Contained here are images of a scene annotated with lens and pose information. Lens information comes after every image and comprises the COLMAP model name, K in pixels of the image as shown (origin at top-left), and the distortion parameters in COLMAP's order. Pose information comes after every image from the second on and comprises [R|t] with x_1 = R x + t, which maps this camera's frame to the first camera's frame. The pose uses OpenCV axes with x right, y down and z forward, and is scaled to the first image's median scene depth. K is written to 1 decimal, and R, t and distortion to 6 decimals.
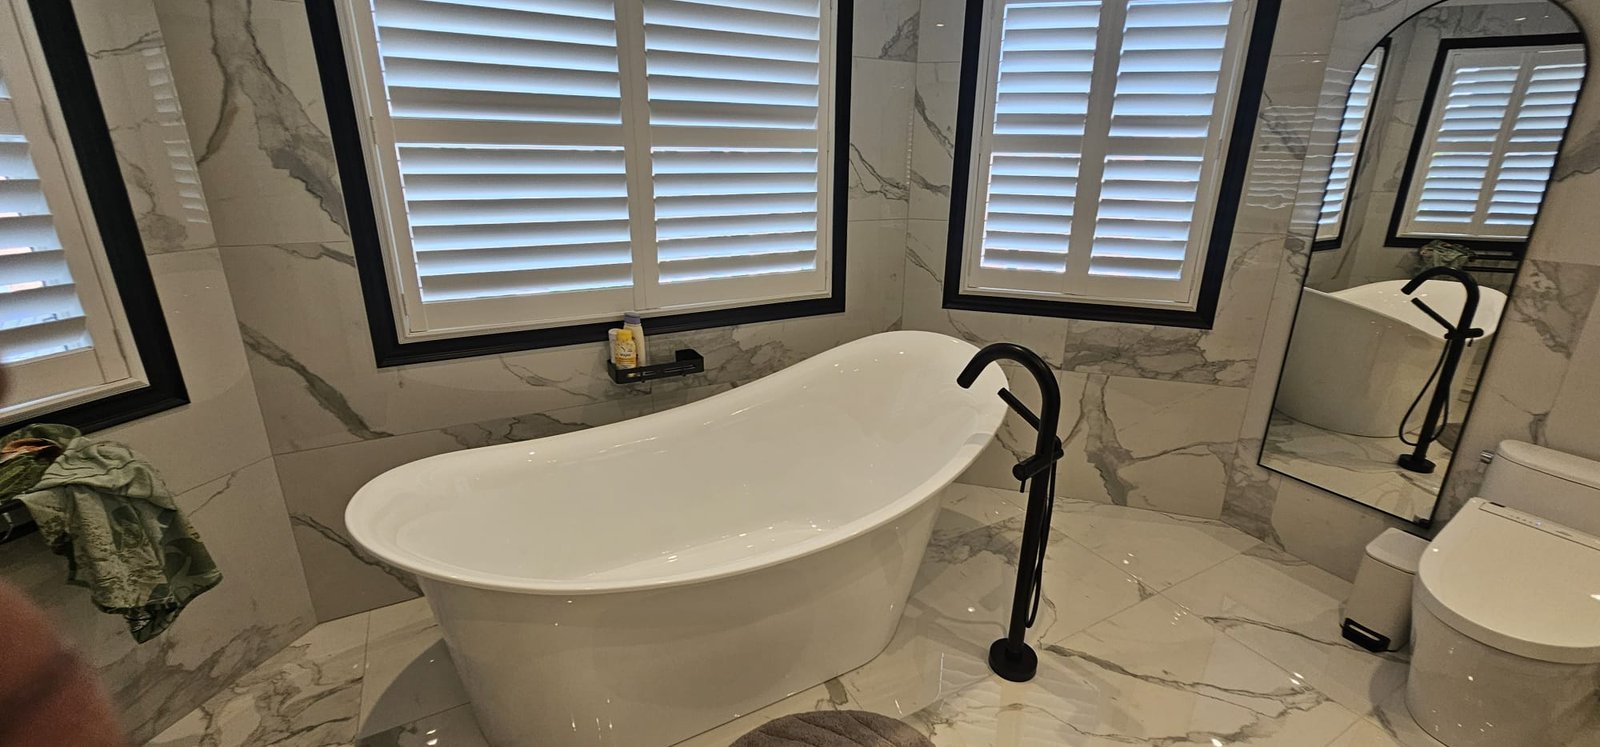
lens RADIAL K [[661.3, 0, 801.7], [0, 661.3, 364.3], [0, 0, 1]] dist [0.003041, 0.000390]
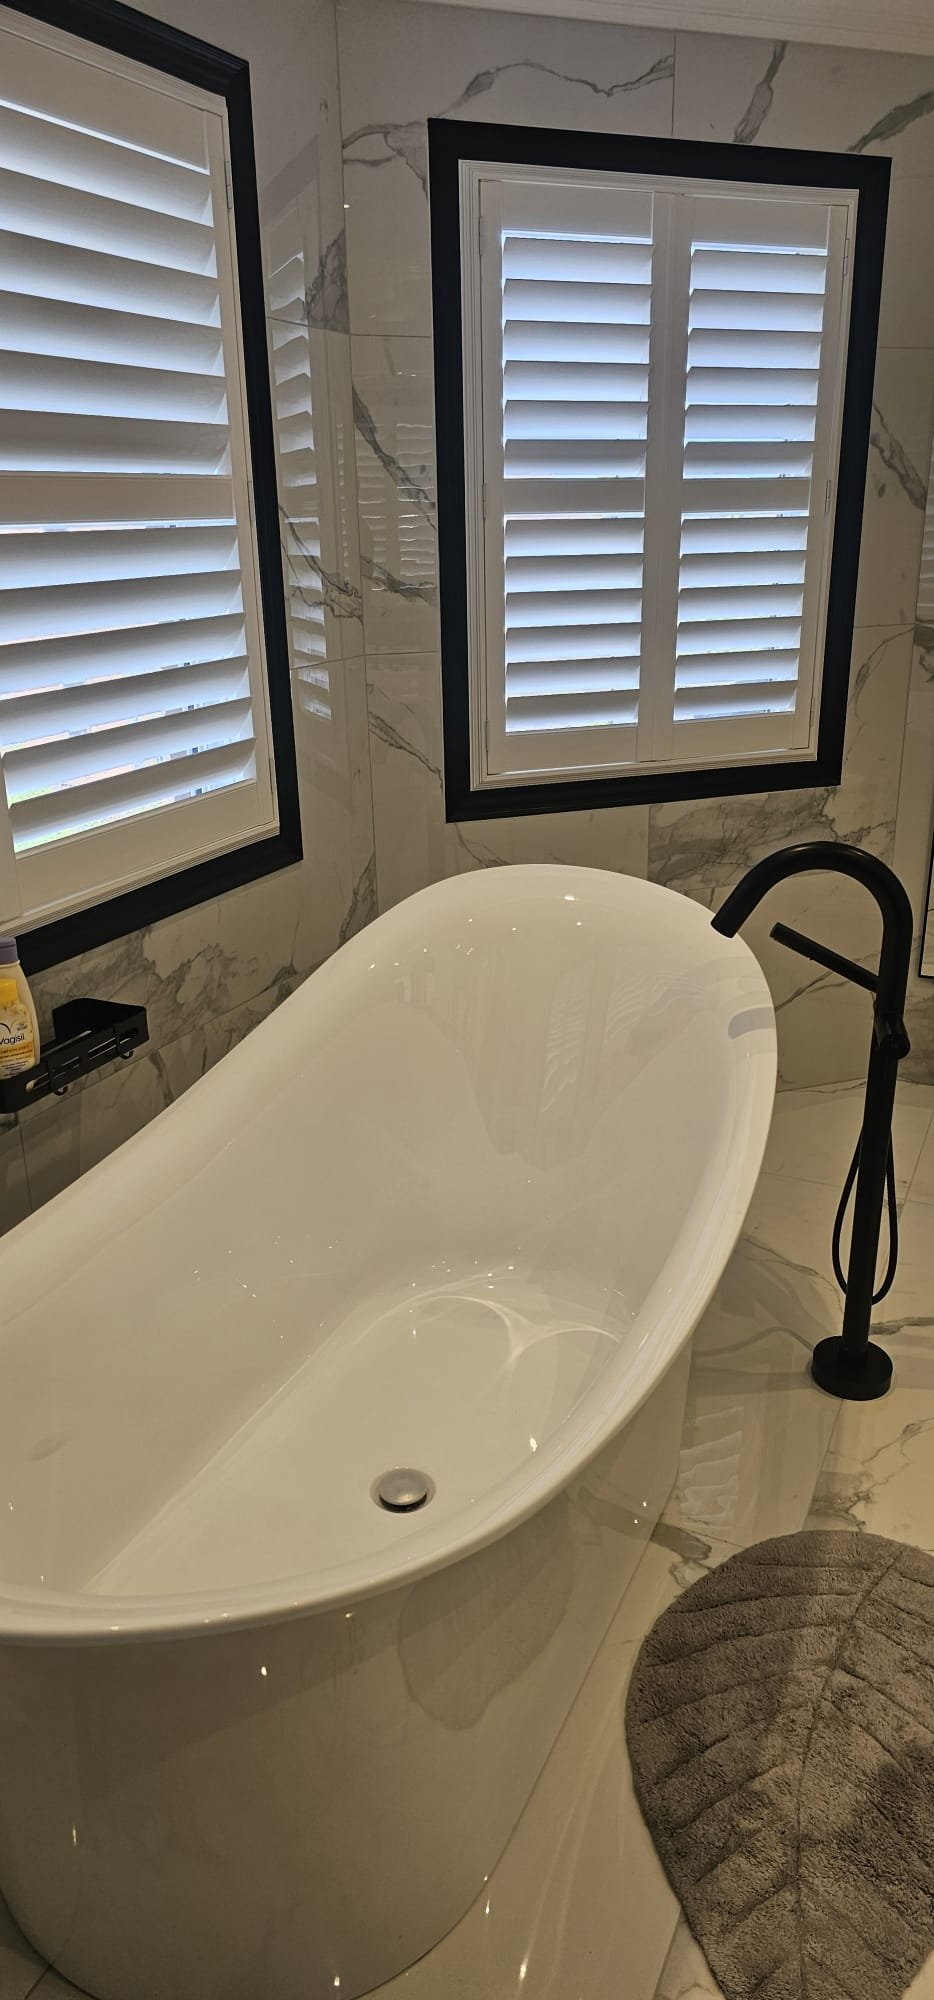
lens RADIAL K [[1343.6, 0, 467.0], [0, 1343.6, 1006.2], [0, 0, 1]] dist [0.020187, -0.002441]
pose [[0.806074, -0.231071, 0.544840, -0.425409], [0.212624, 0.972231, 0.097760, -0.048732], [-0.552301, 0.037044, 0.832822, 0.131487]]
